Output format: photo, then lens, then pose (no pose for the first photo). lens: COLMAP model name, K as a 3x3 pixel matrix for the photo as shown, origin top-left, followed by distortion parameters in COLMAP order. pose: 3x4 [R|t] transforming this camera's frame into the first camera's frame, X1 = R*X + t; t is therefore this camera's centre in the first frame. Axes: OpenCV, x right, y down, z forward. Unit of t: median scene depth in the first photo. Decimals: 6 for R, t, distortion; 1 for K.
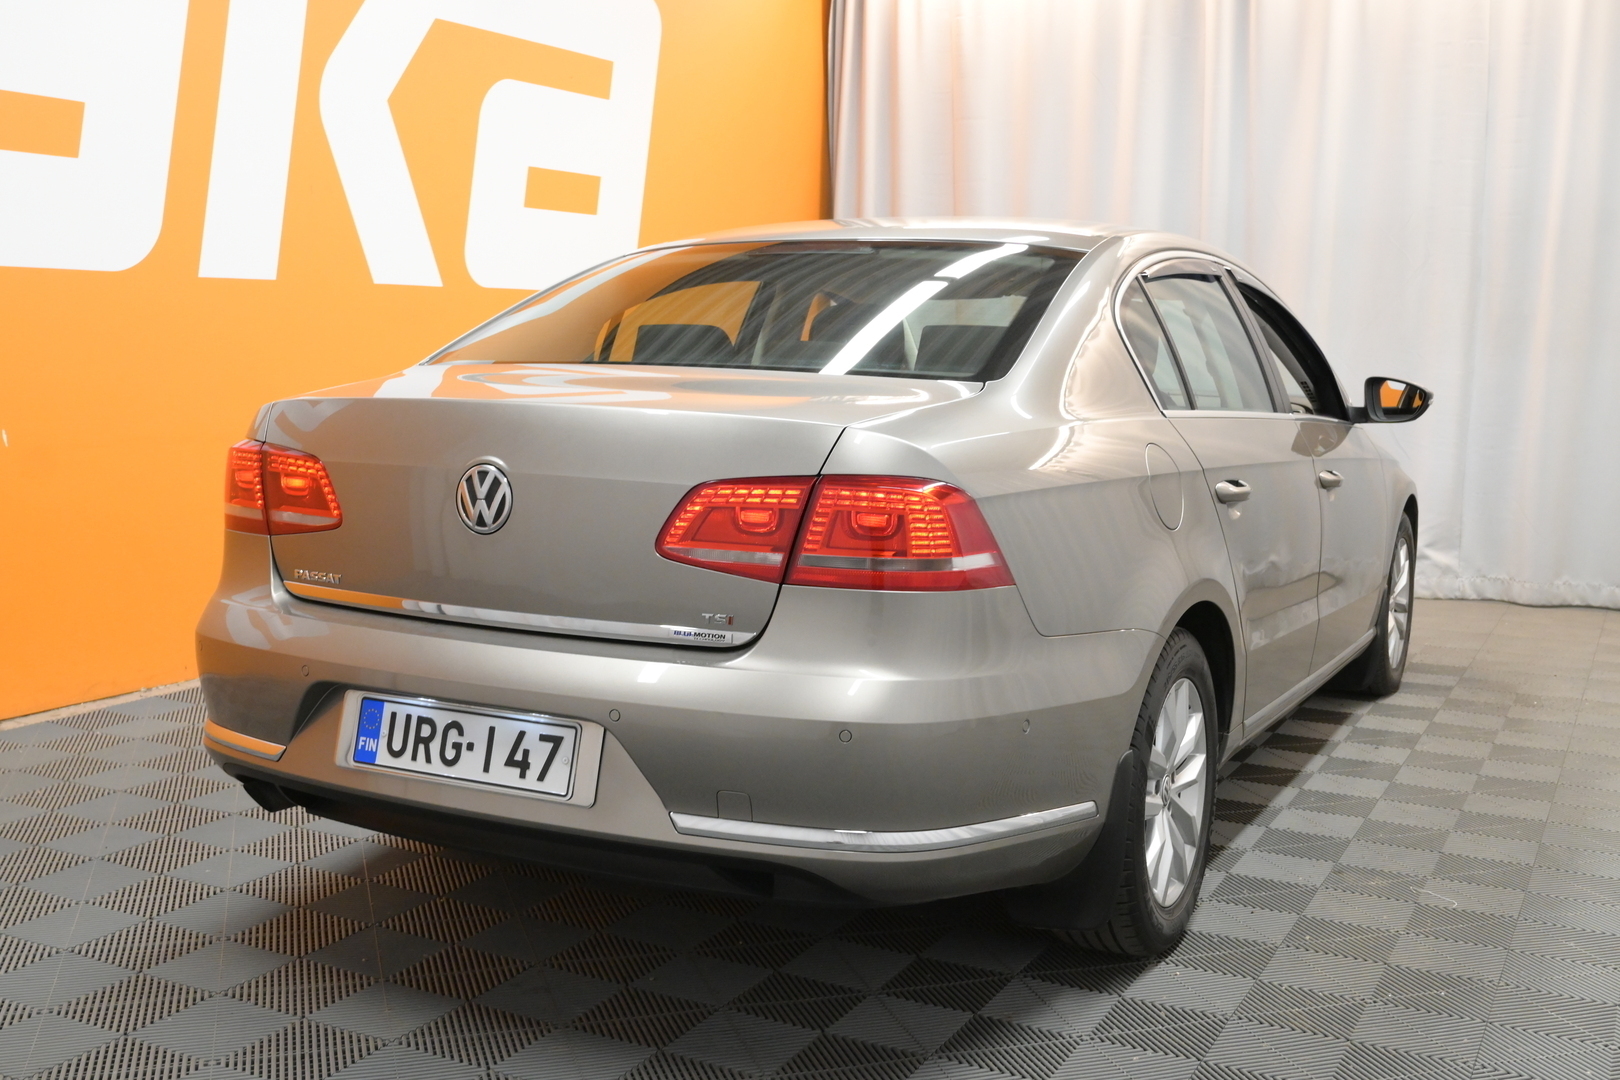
lens RADIAL K [[1670.4, 0, 812.6], [0, 1670.4, 537.9], [0, 0, 1]] dist [-0.007576, 0.000000]
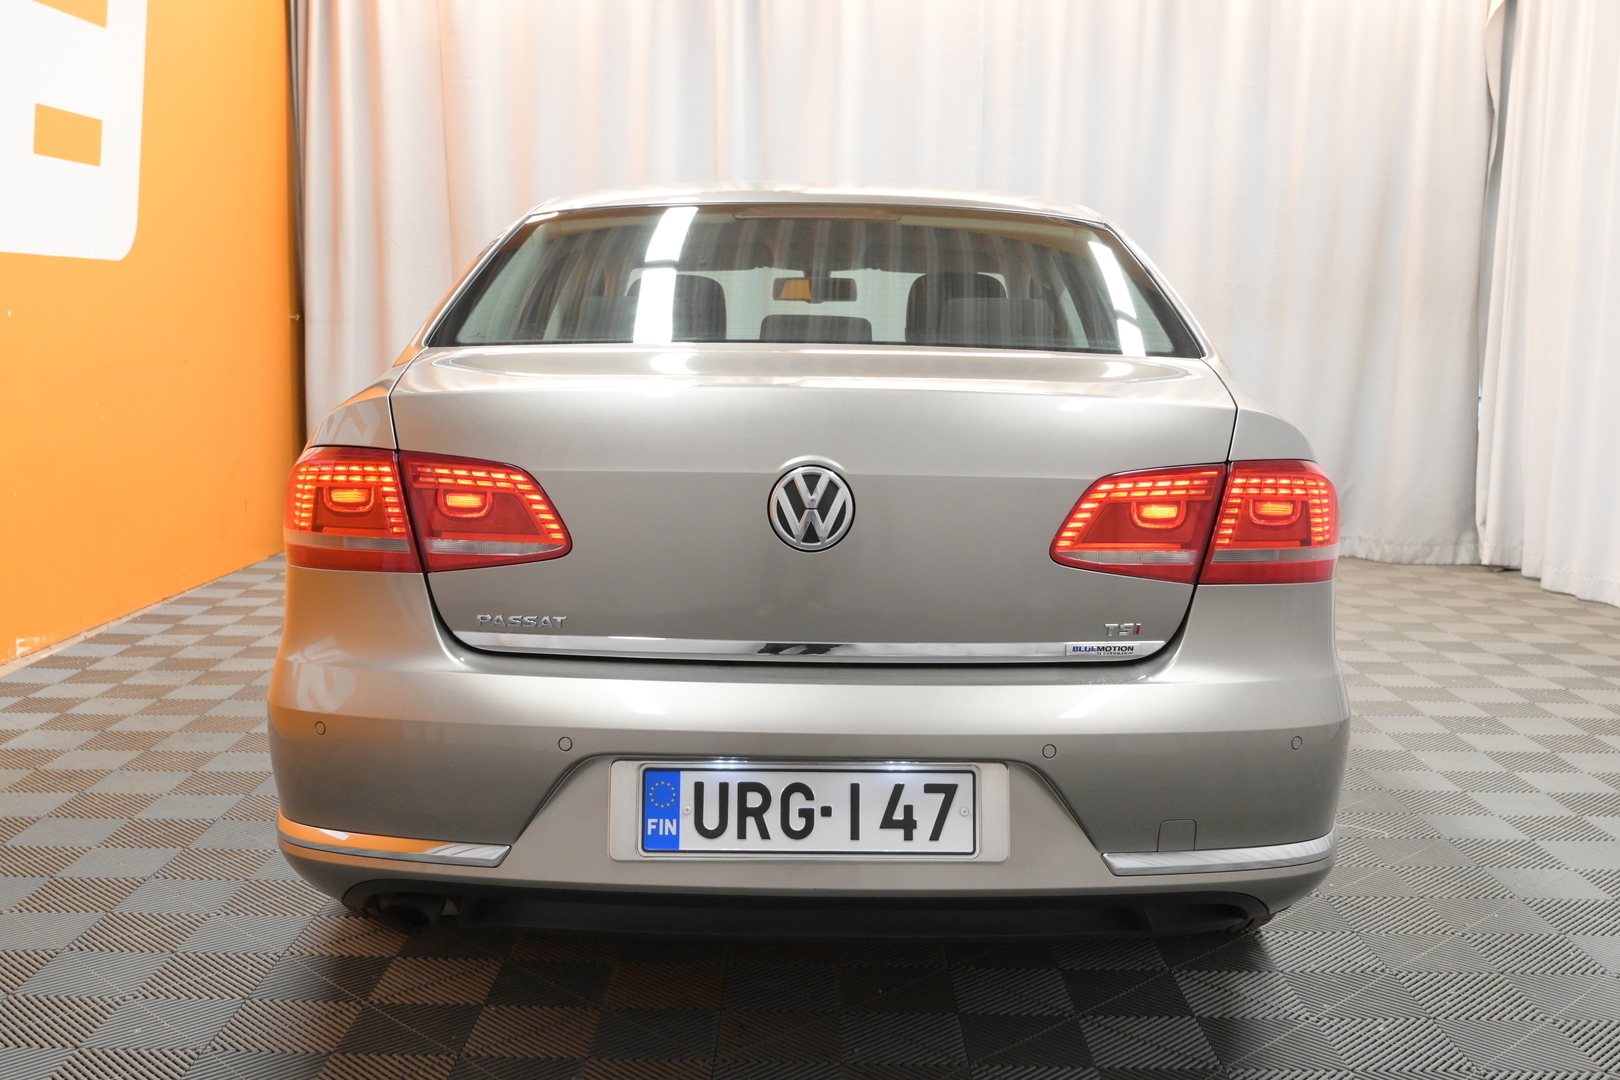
lens RADIAL K [[1670.4, 0, 681.2], [0, 1670.4, 534.0], [0, 0, 1]] dist [-0.007576, 0.000000]
pose [[0.889384, -0.061527, 0.453002, -0.634715], [0.056123, 0.998101, 0.025376, -0.035906], [-0.453703, 0.002855, 0.891148, 0.303389]]
